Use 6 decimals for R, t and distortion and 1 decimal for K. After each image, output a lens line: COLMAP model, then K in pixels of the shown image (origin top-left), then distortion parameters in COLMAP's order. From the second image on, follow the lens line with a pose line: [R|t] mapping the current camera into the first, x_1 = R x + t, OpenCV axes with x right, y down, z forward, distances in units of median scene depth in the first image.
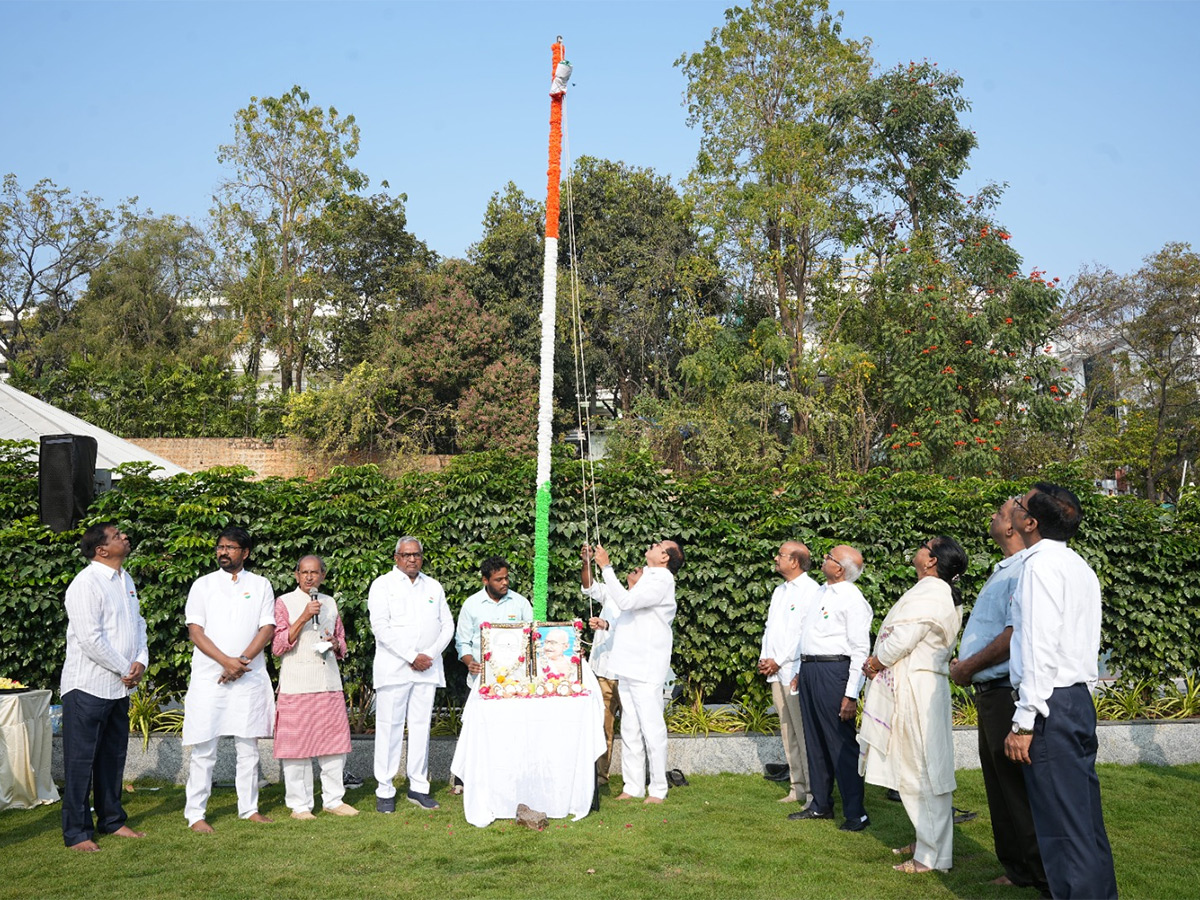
lens RADIAL K [[961.8, 0, 600.4], [0, 961.8, 425.9], [0, 0, 1]] dist [-0.087080, 0.063695]
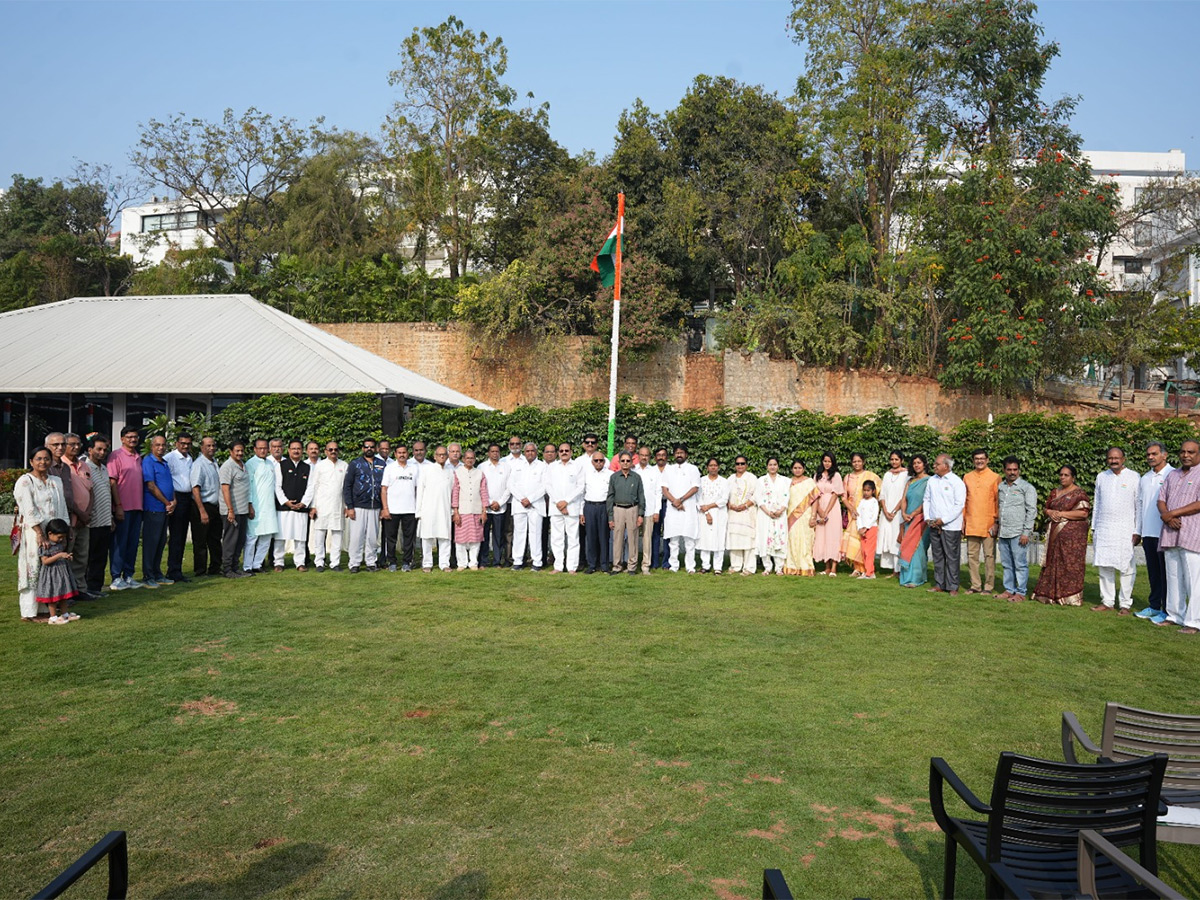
lens RADIAL K [[1024.4, 0, 600.0], [0, 1024.4, 450.0], [0, 0, 1]] dist [-0.001700, 0.002519]
pose [[0.987576, 0.018353, -0.156065, 0.063054], [0.010551, 0.983170, 0.182387, -0.067173], [0.156786, -0.181767, 0.970762, -0.288067]]
